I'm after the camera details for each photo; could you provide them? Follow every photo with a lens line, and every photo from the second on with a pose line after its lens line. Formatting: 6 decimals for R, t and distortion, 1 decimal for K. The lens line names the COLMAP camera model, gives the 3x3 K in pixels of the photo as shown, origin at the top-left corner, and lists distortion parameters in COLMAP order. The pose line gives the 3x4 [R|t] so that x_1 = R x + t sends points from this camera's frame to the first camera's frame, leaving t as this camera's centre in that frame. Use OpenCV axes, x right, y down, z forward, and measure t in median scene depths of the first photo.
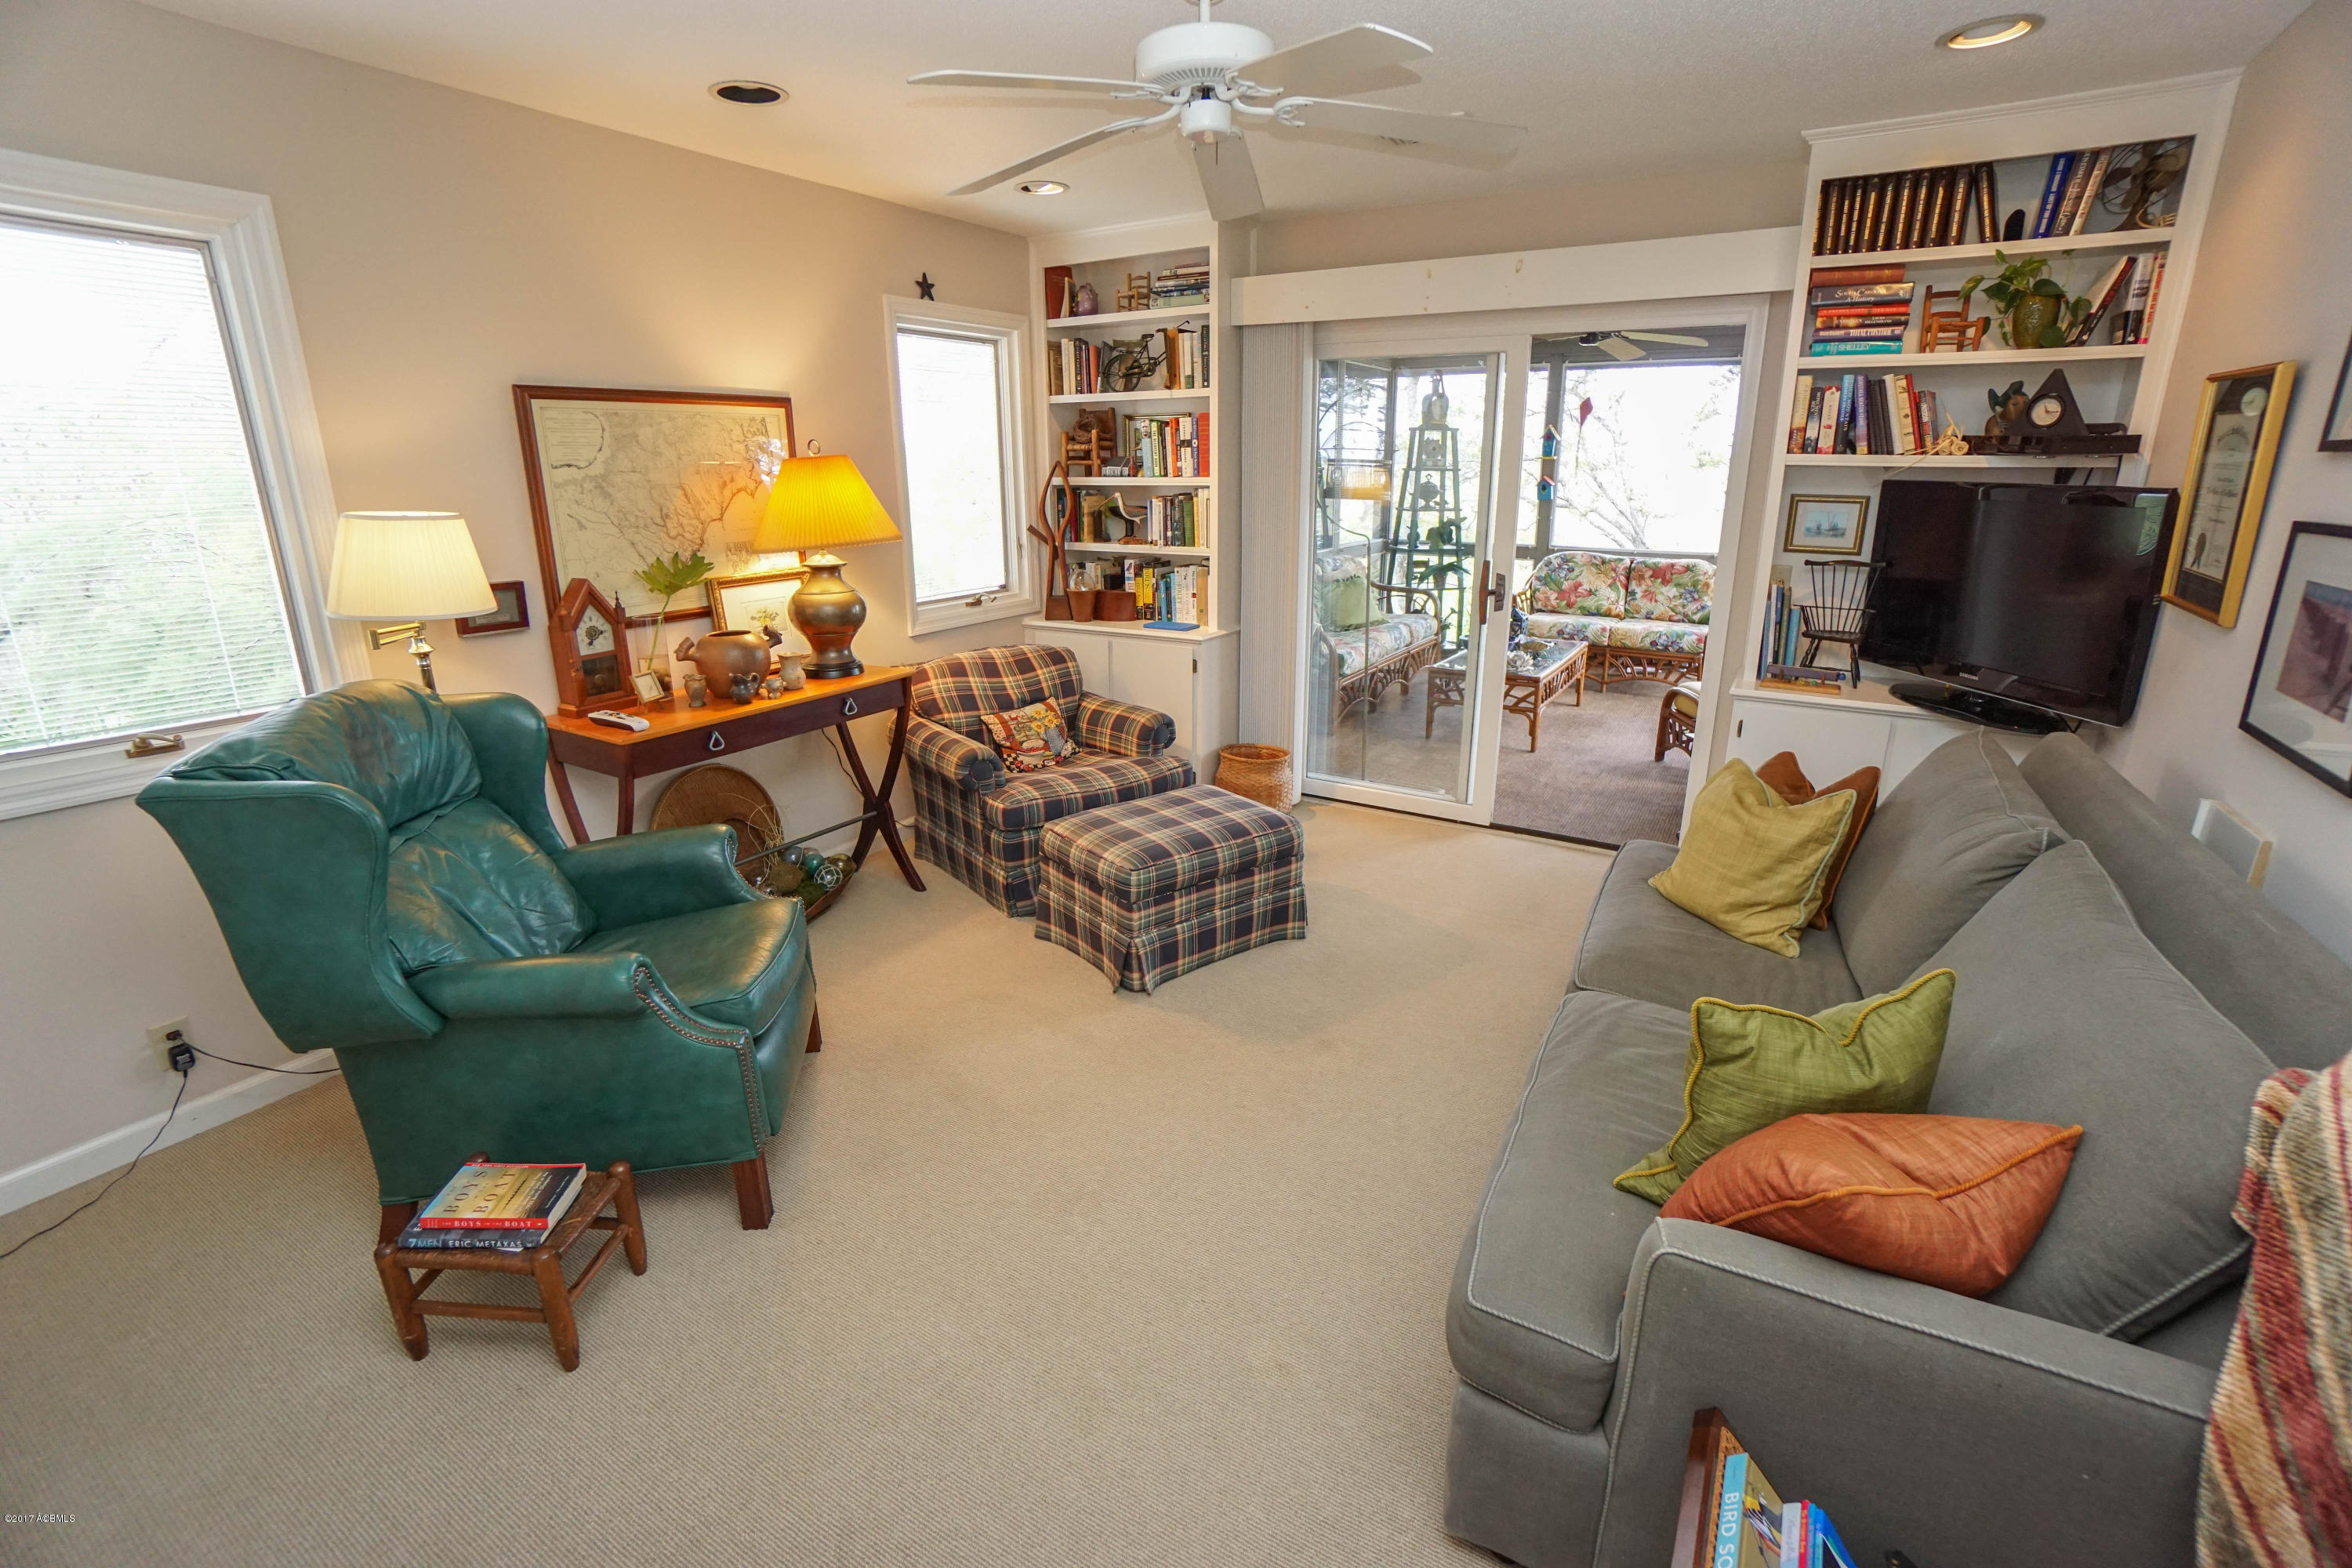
lens RADIAL K [[1037.5, 0, 1170.8], [0, 1037.5, 776.8], [0, 0, 1]] dist [-0.068130, 0.024481]
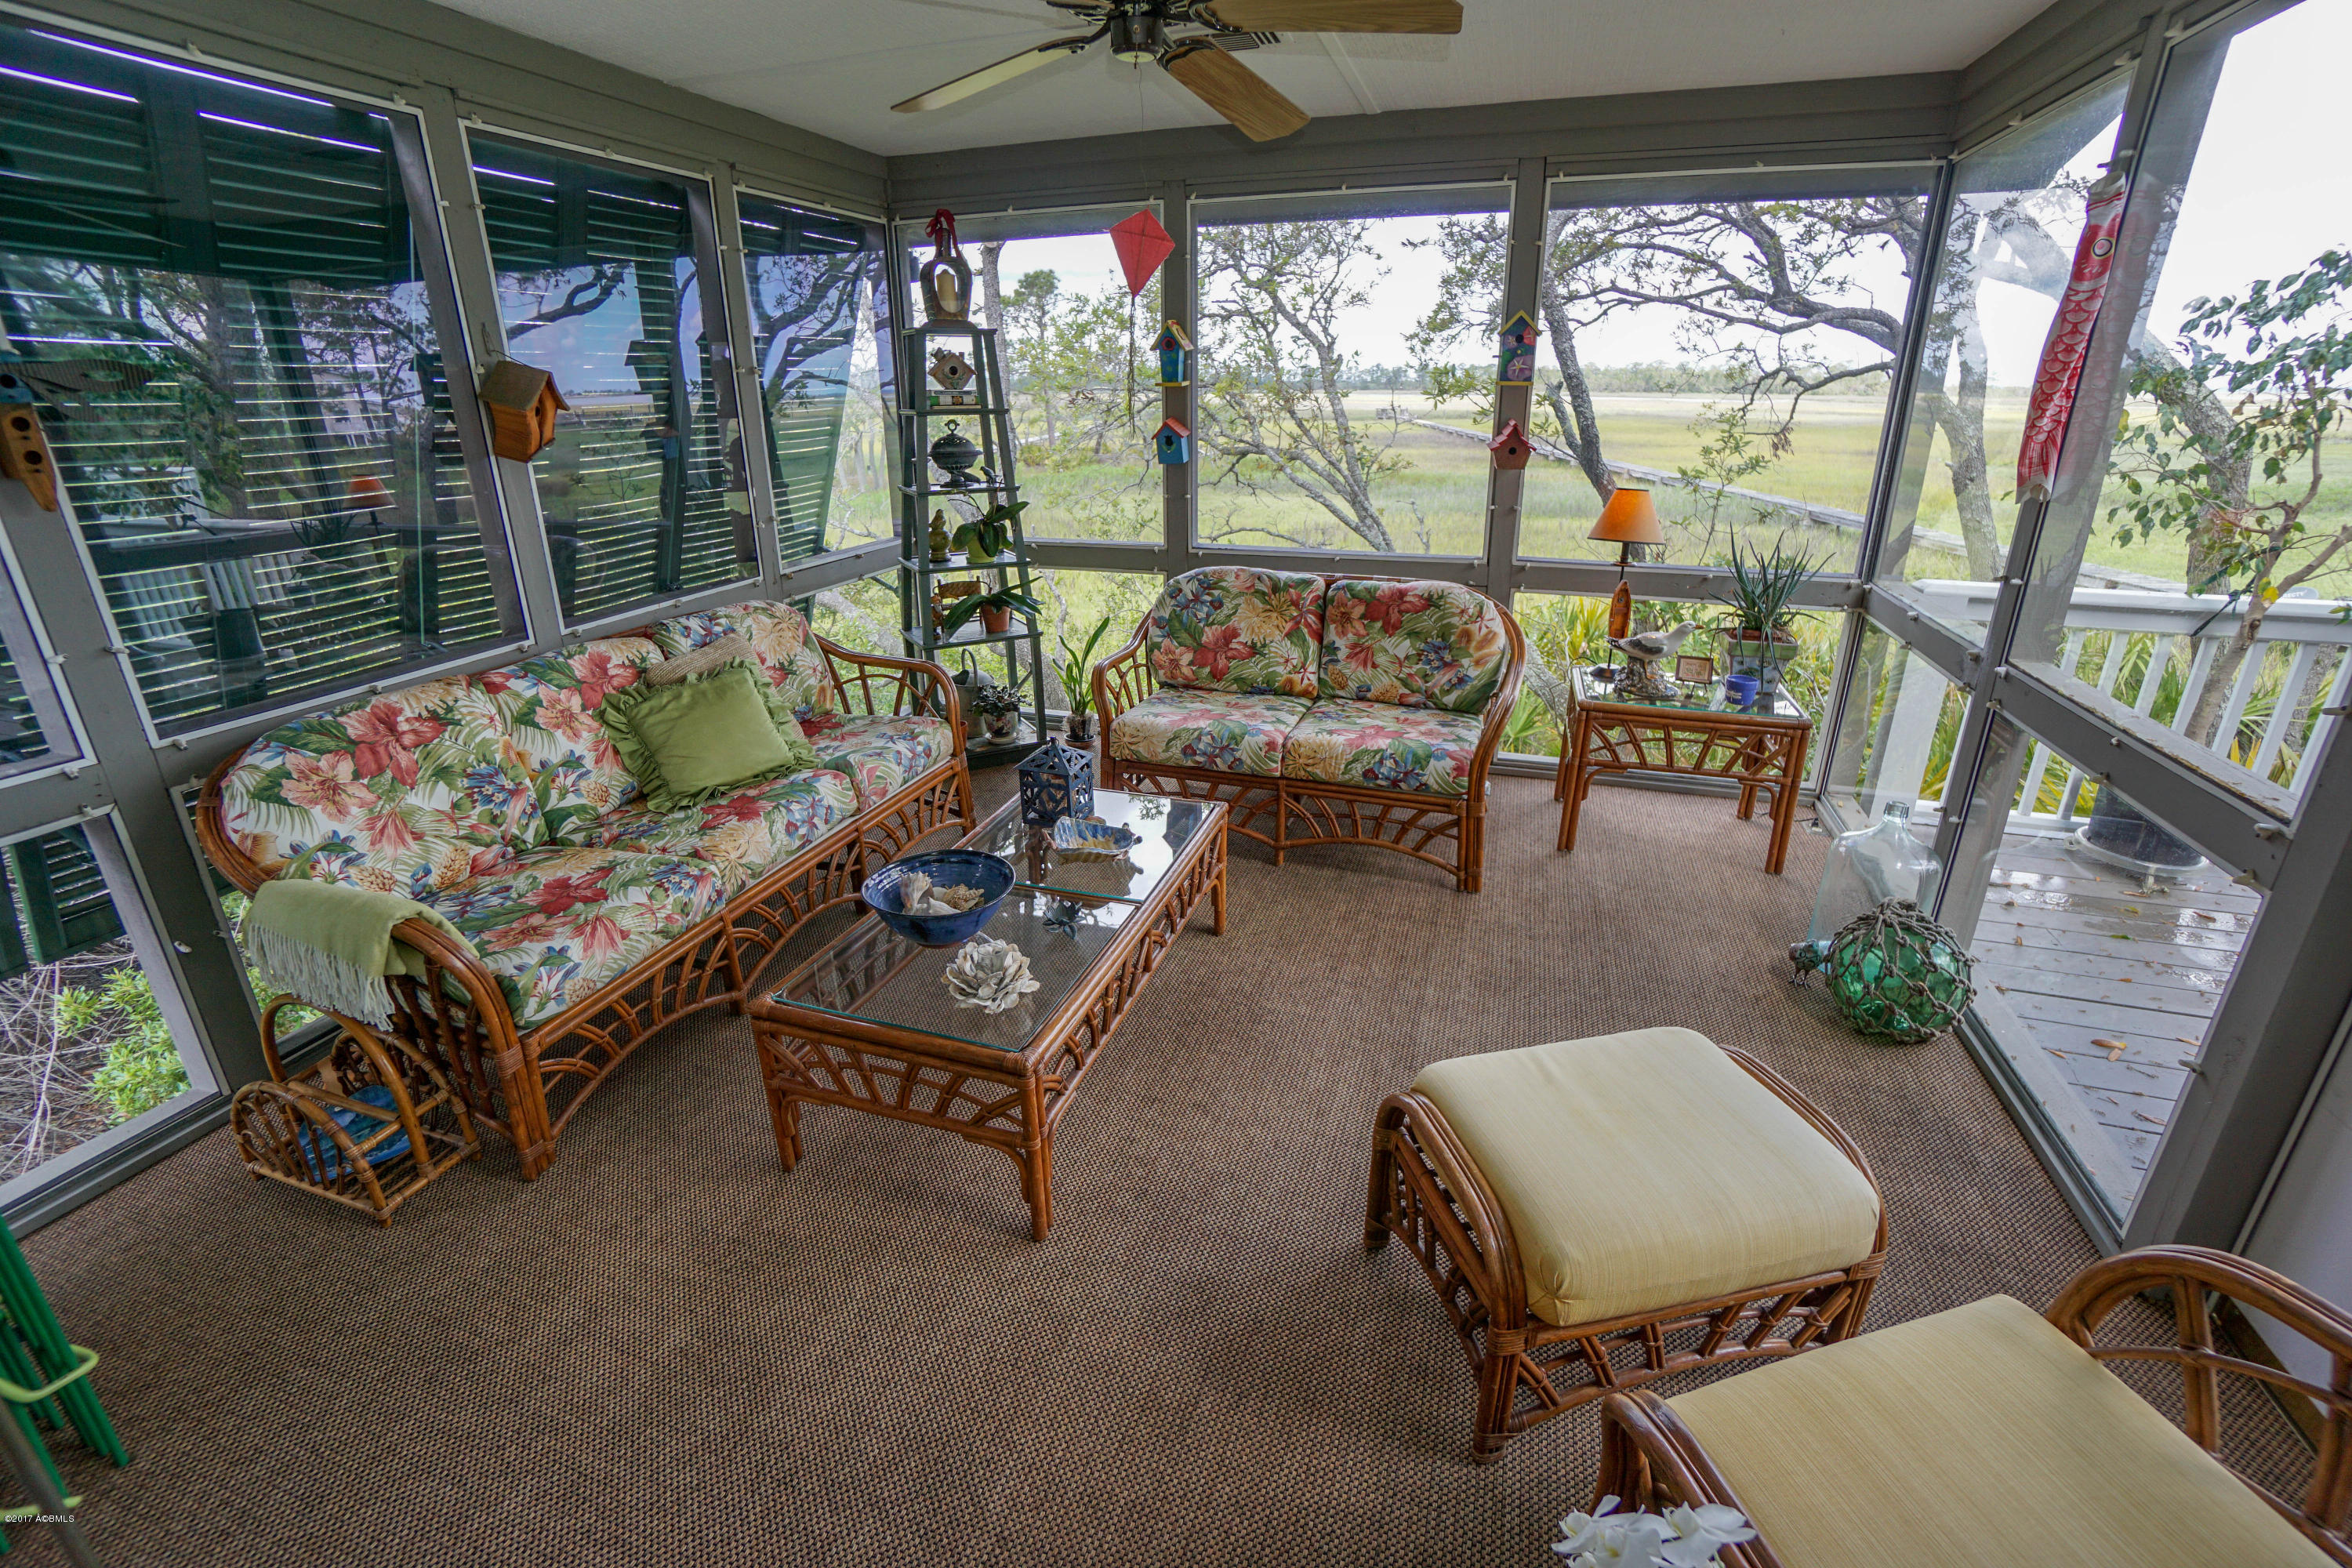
lens RADIAL K [[1028.3, 0, 1174.2], [0, 1028.3, 773.3], [0, 0, 1]] dist [-0.064670, 0.025111]
pose [[0.973620, -0.081252, 0.213217, 0.252734], [0.068011, 0.995314, 0.068733, -0.154403], [-0.217803, -0.052419, 0.974584, 0.496534]]
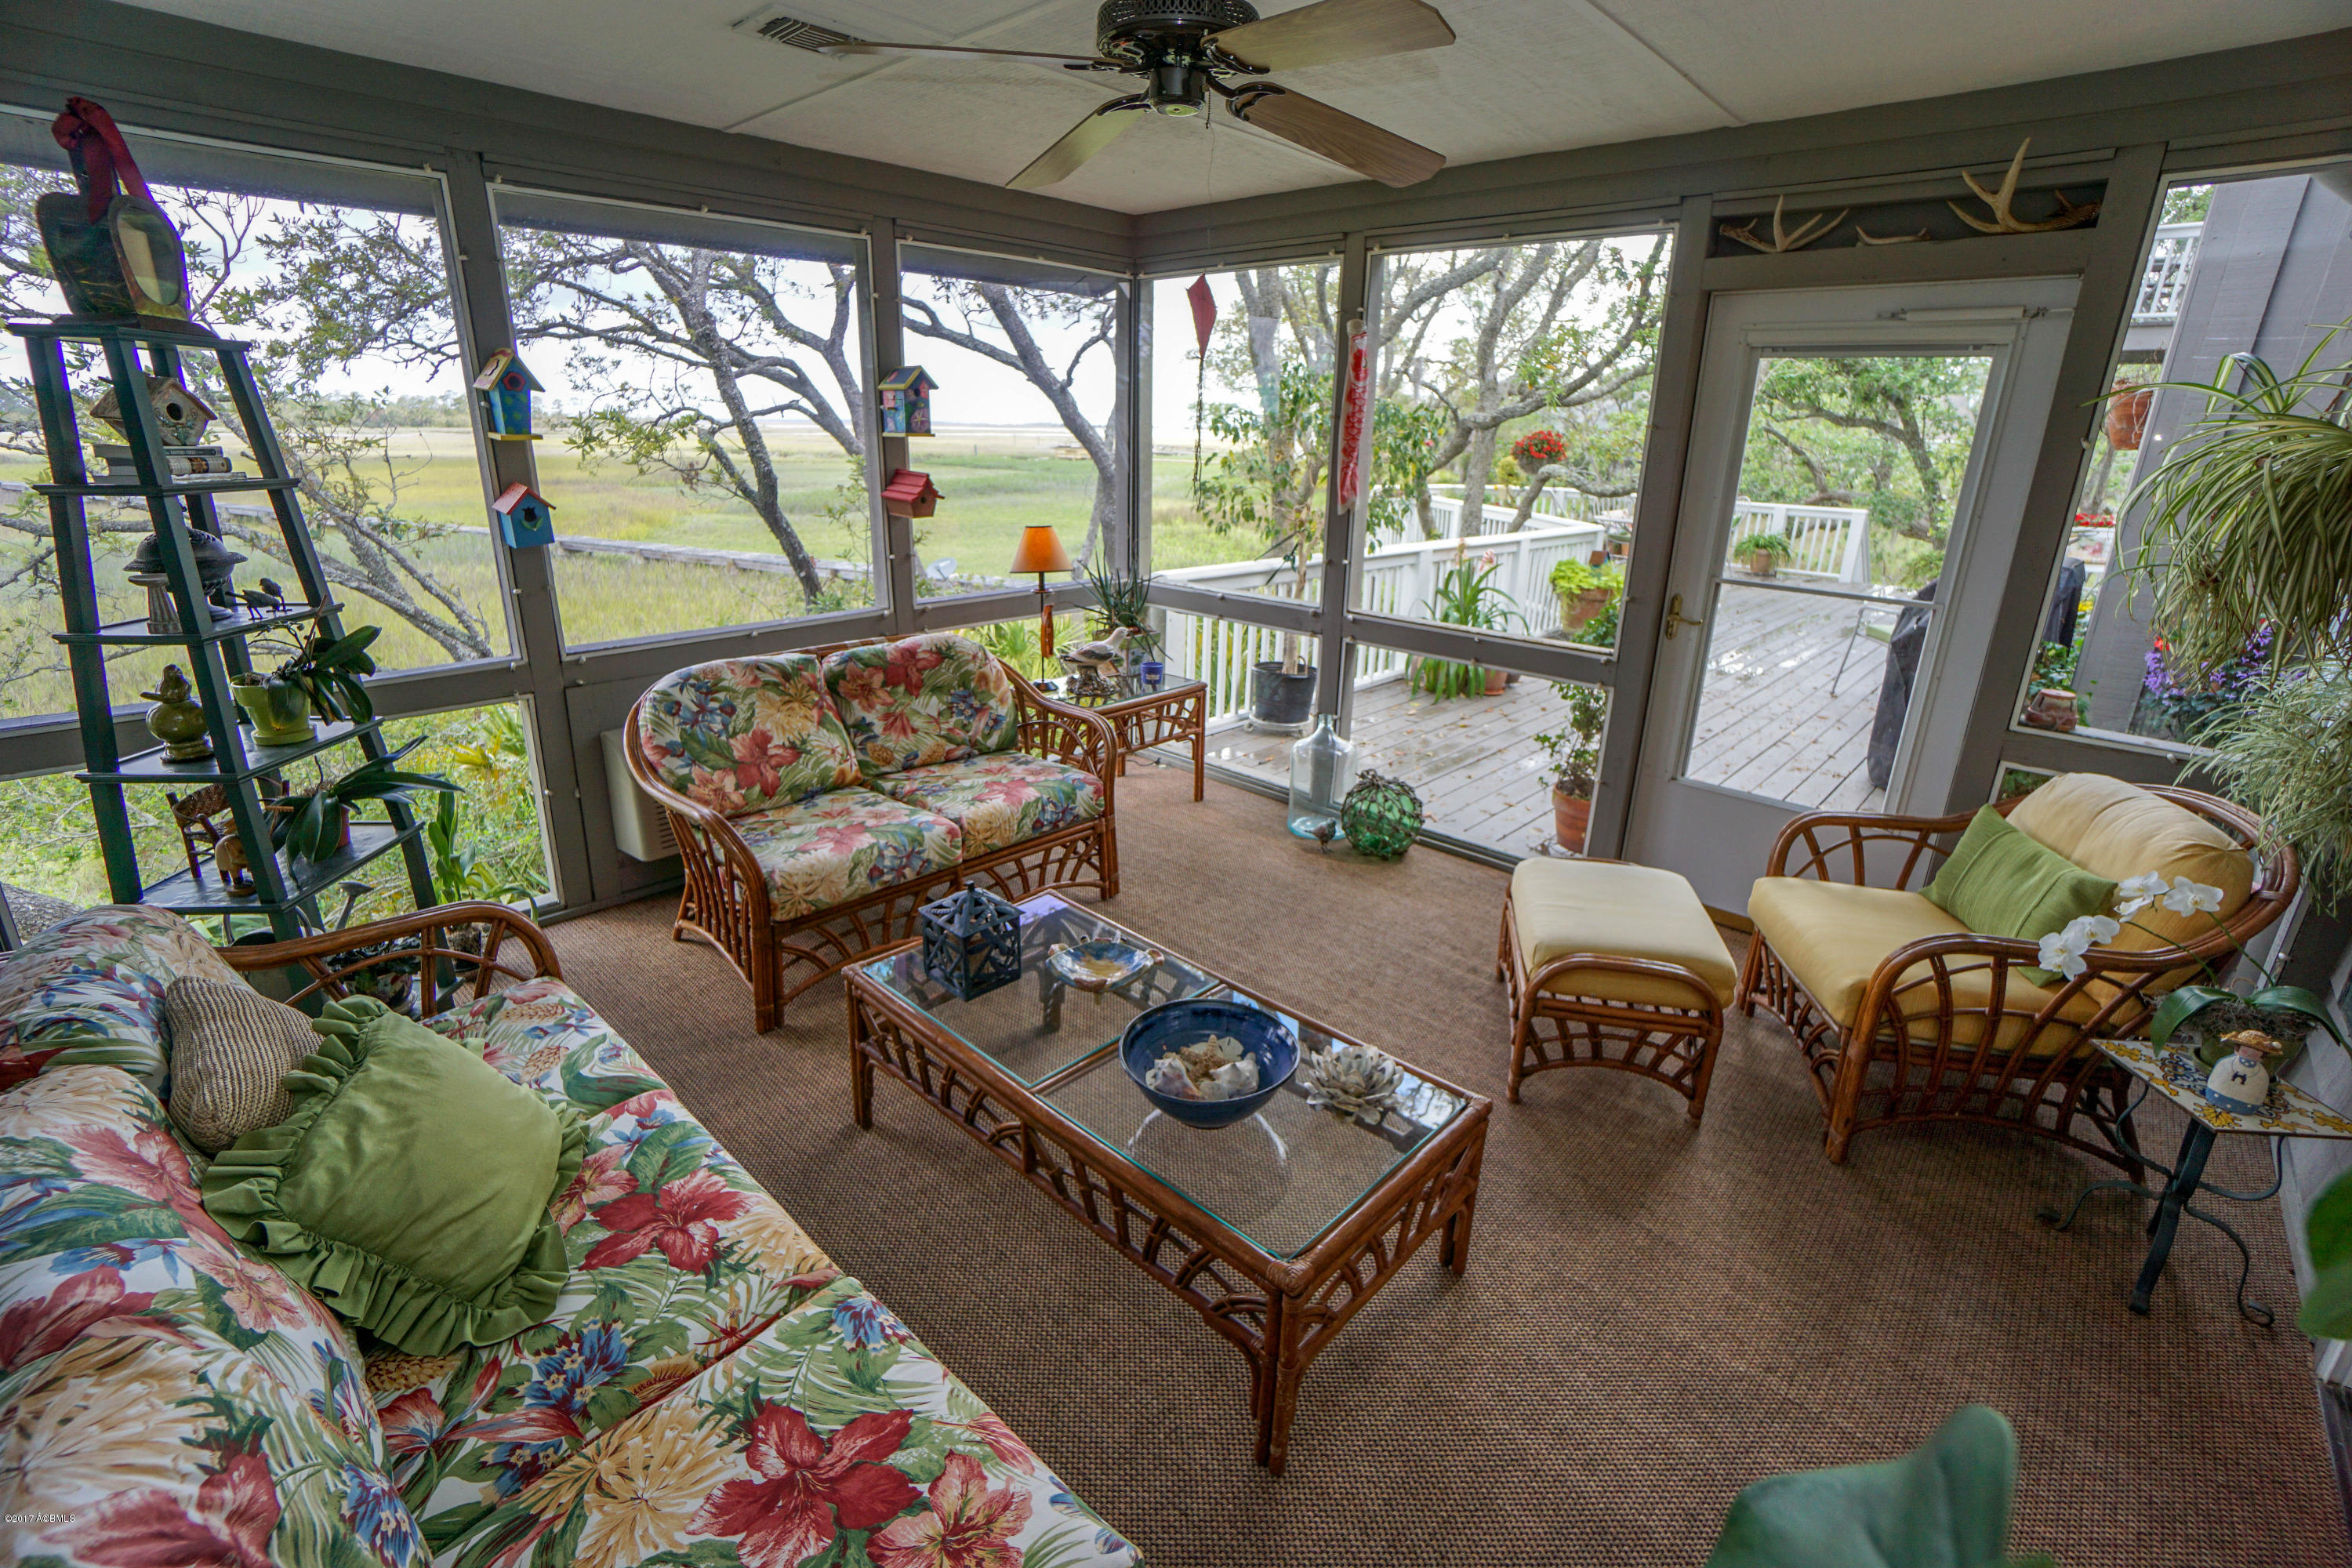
lens RADIAL K [[1037.5, 0, 1170.8], [0, 1037.5, 776.8], [0, 0, 1]] dist [-0.068130, 0.024481]
pose [[0.194145, -0.305602, 0.932156, 0.031185], [0.265068, 0.931232, 0.250092, -0.233193], [-0.944482, 0.198530, 0.261799, 0.730214]]
